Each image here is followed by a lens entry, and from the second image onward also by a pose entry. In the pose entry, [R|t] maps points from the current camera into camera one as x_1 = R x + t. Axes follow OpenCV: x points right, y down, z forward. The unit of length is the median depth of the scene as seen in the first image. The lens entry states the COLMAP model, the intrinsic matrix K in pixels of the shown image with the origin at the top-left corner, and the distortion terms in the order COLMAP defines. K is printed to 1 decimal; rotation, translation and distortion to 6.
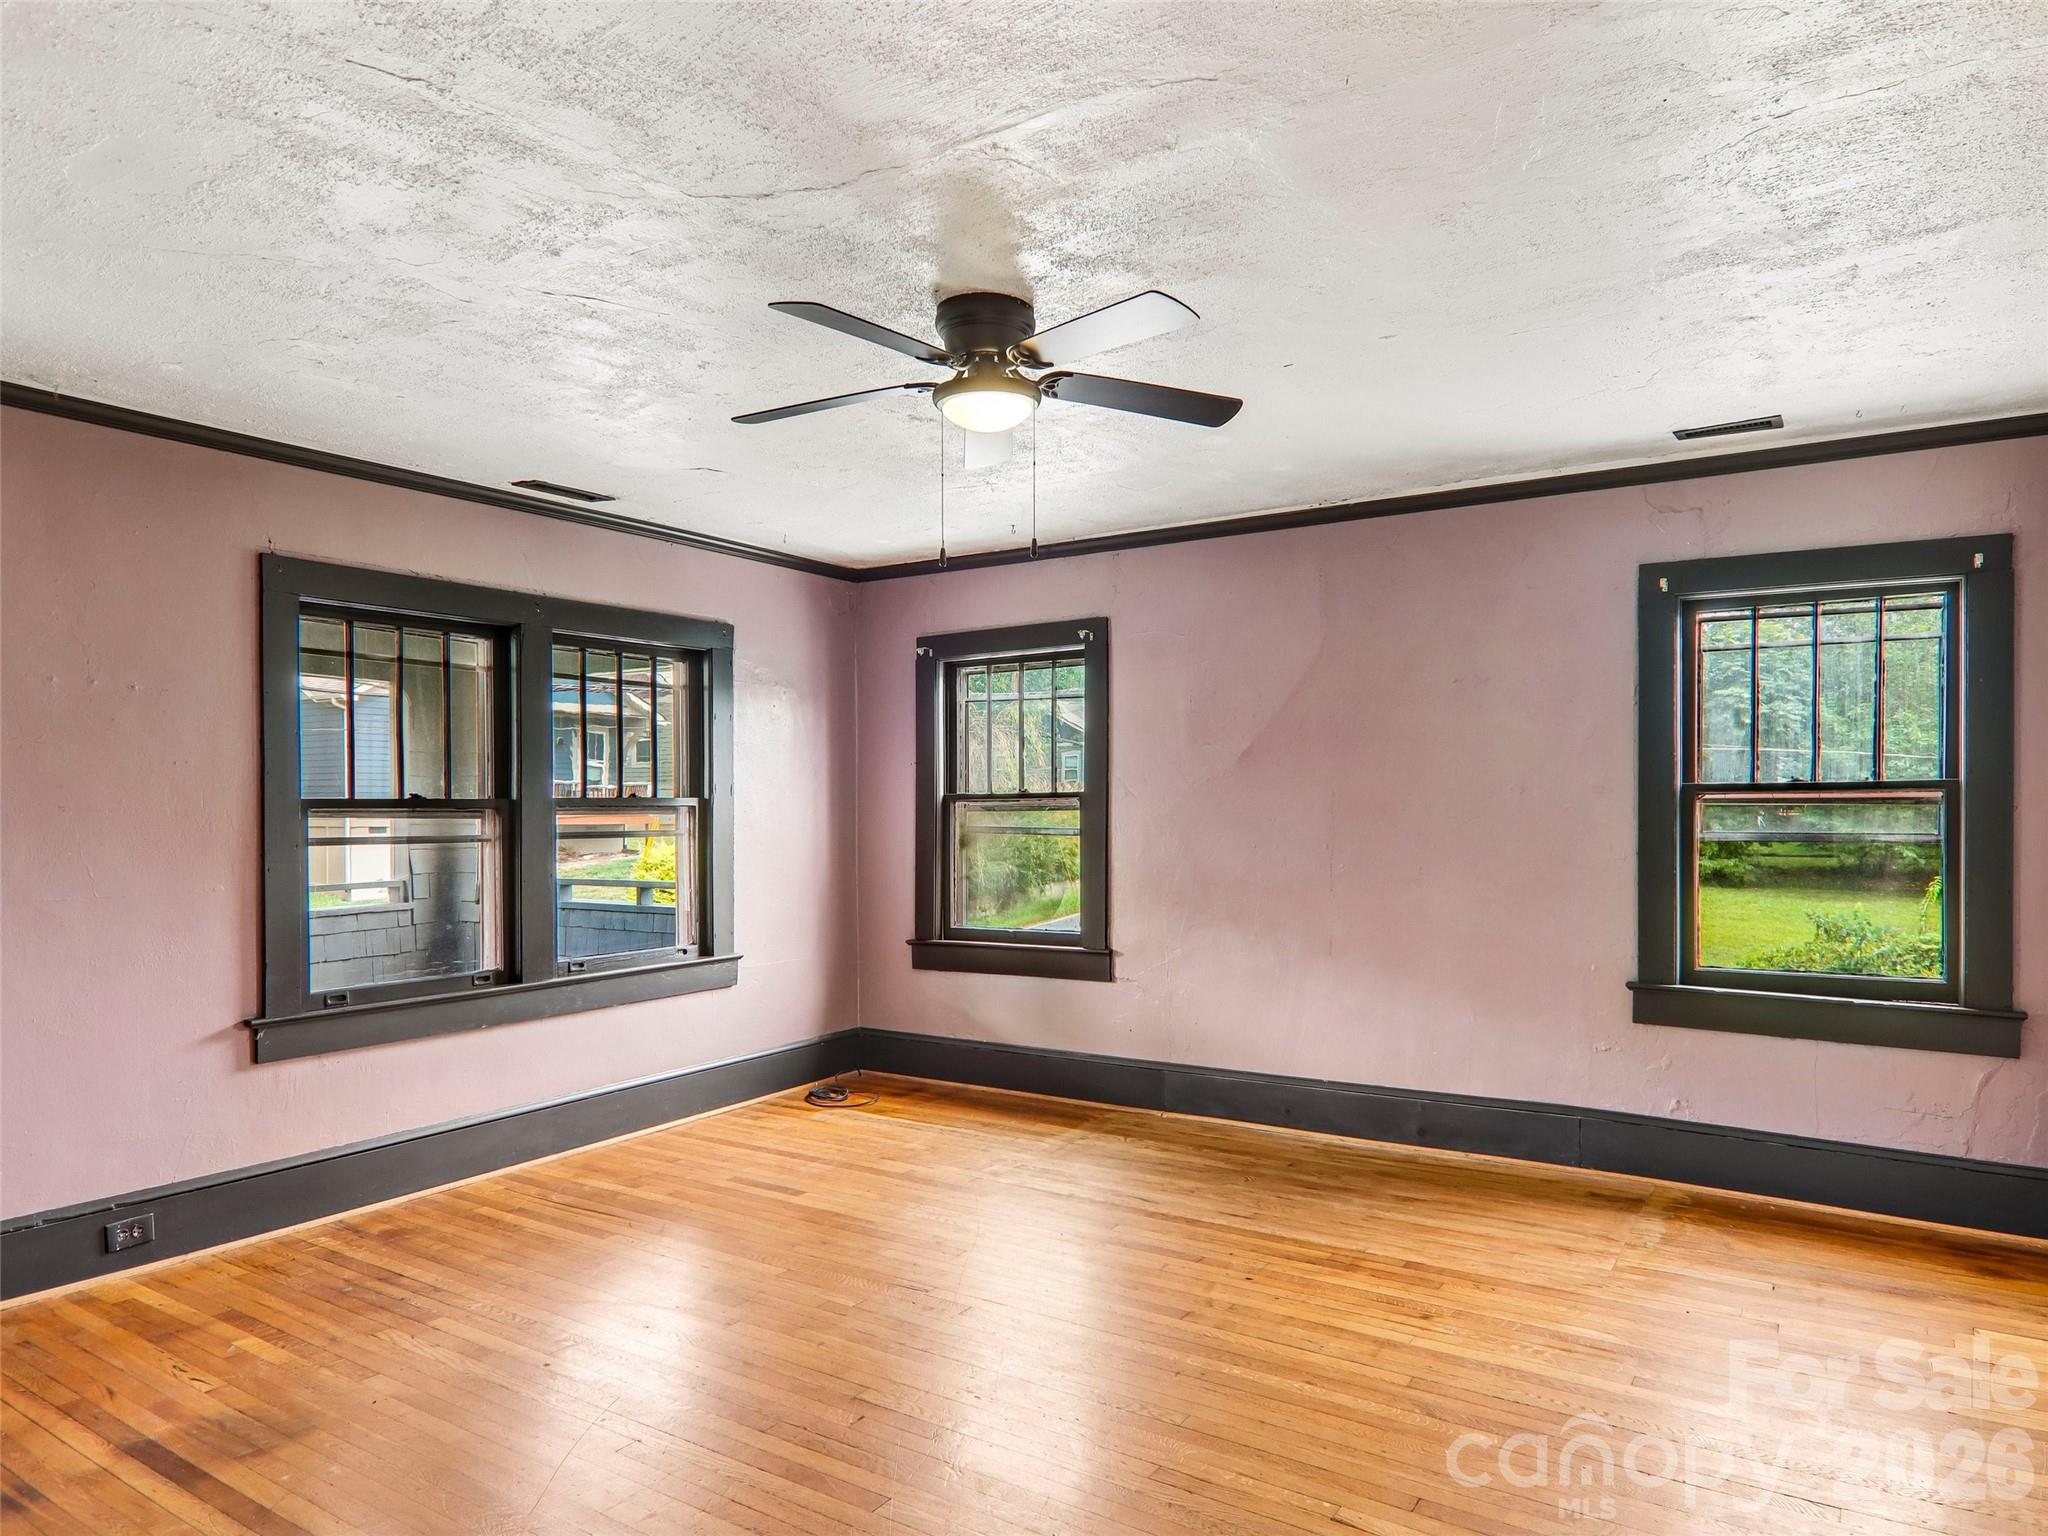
lens RADIAL K [[1315.2, 0, 1030.3], [0, 1315.2, 785.1], [0, 0, 1]] dist [0.003287, -0.019845]
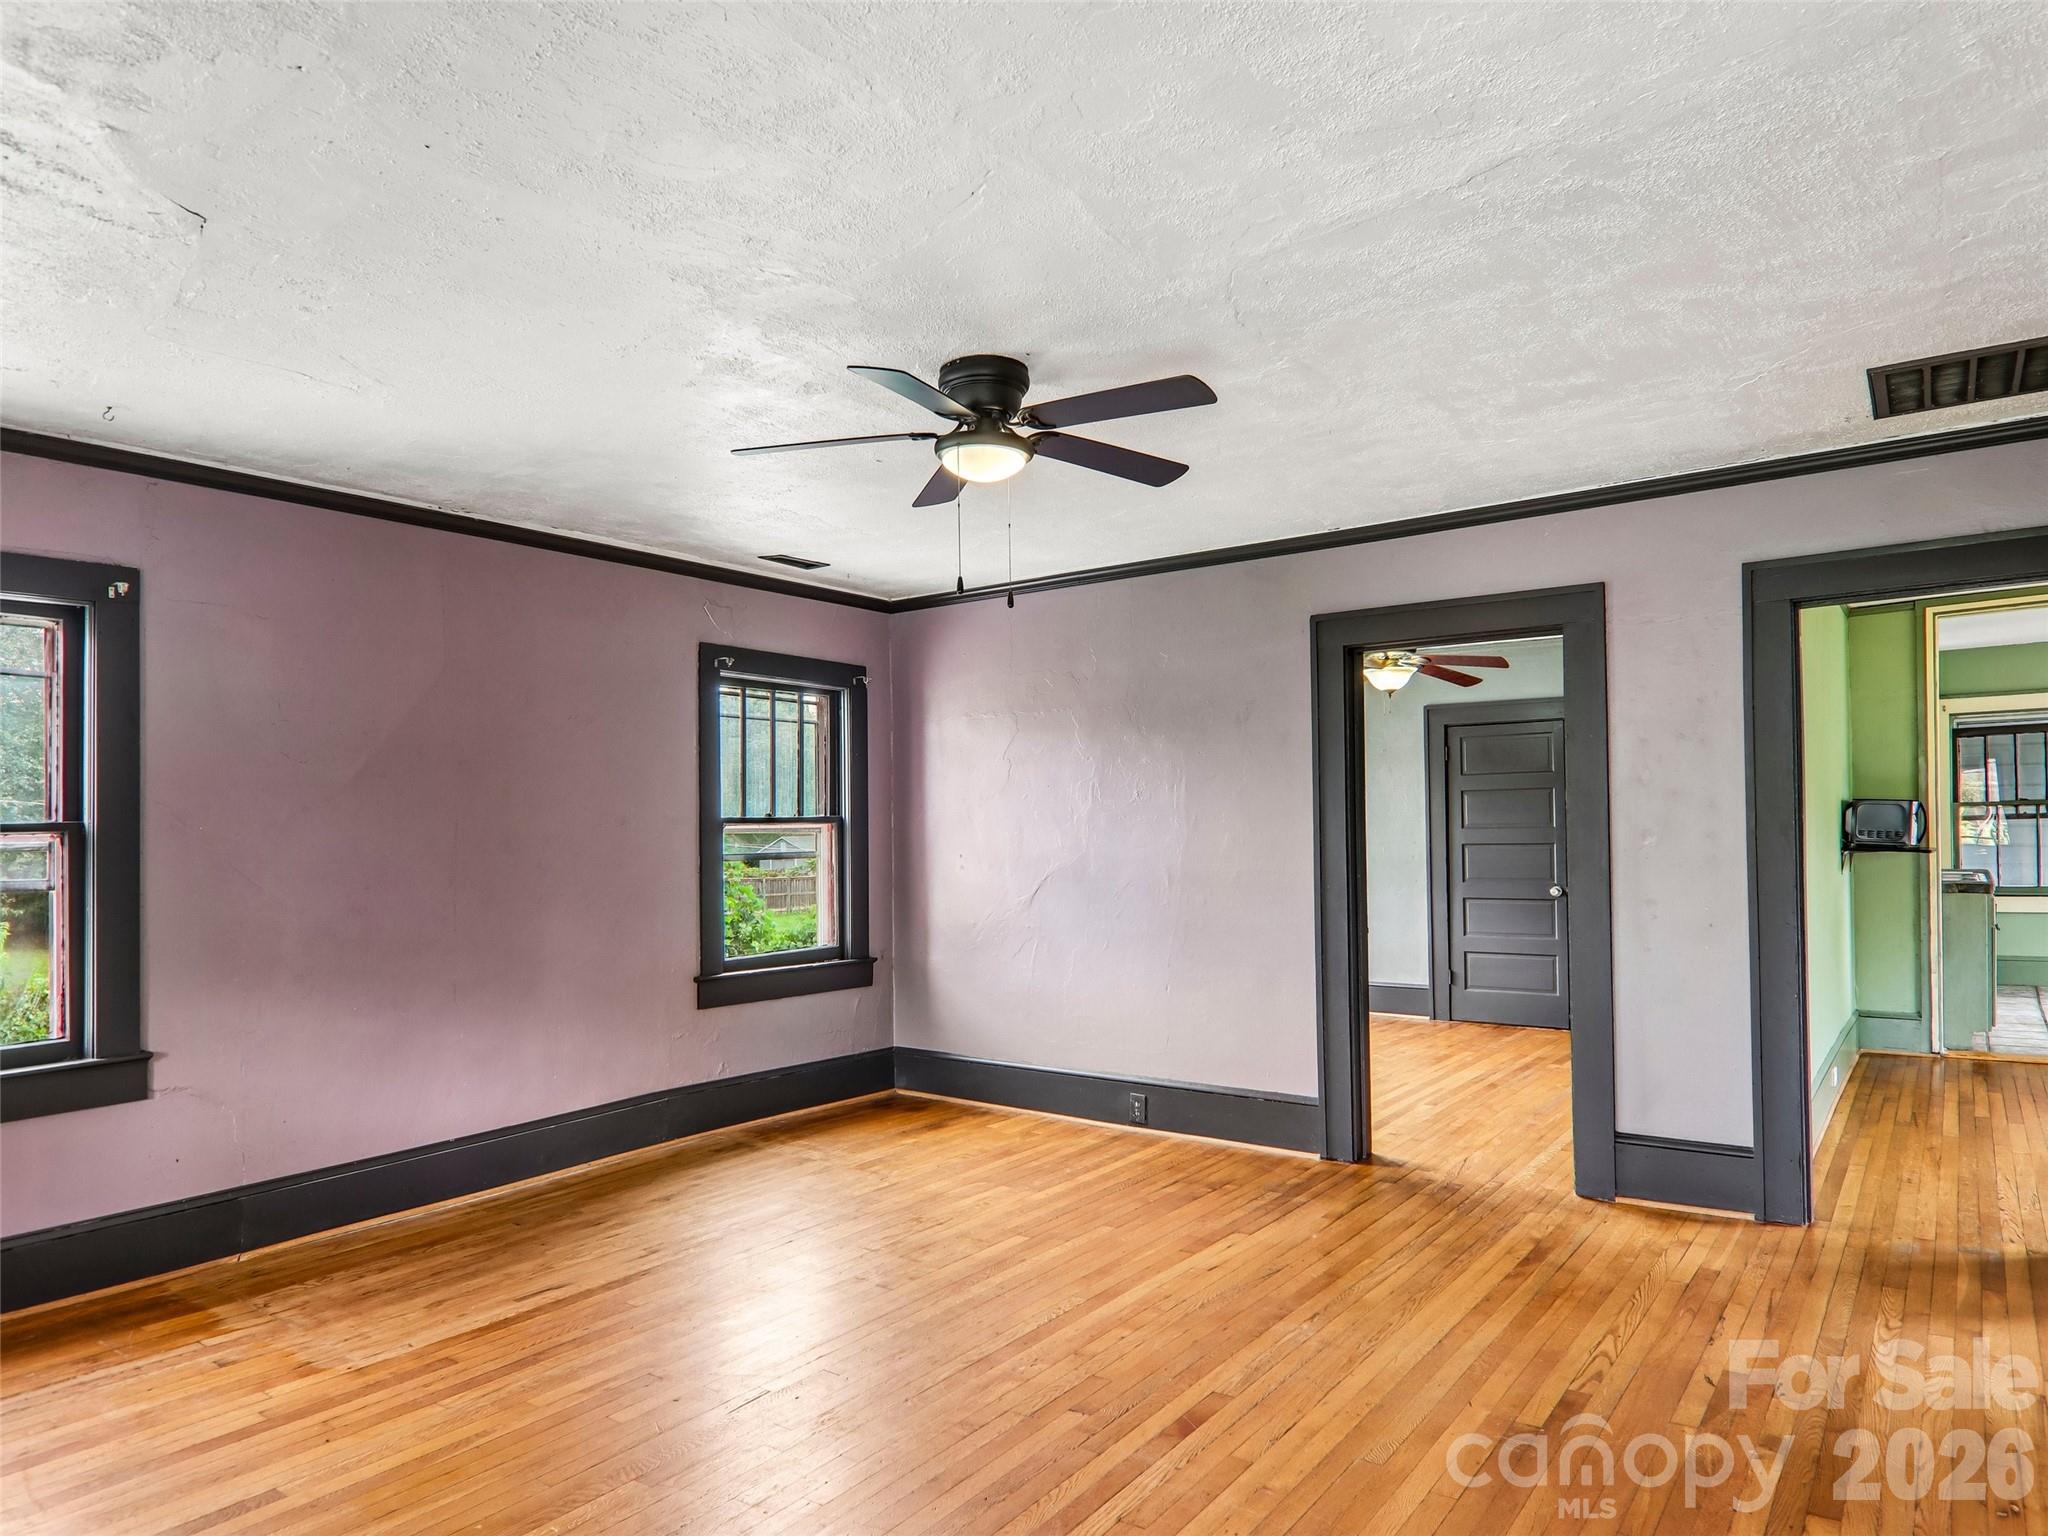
lens RADIAL K [[1315.2, 0, 1030.3], [0, 1315.2, 785.1], [0, 0, 1]] dist [0.003287, -0.019845]
pose [[0.024937, 0.034458, 0.999095, -0.729293], [0.002708, 0.999400, -0.034536, 0.012234], [-0.999685, 0.003567, 0.024829, 0.613811]]
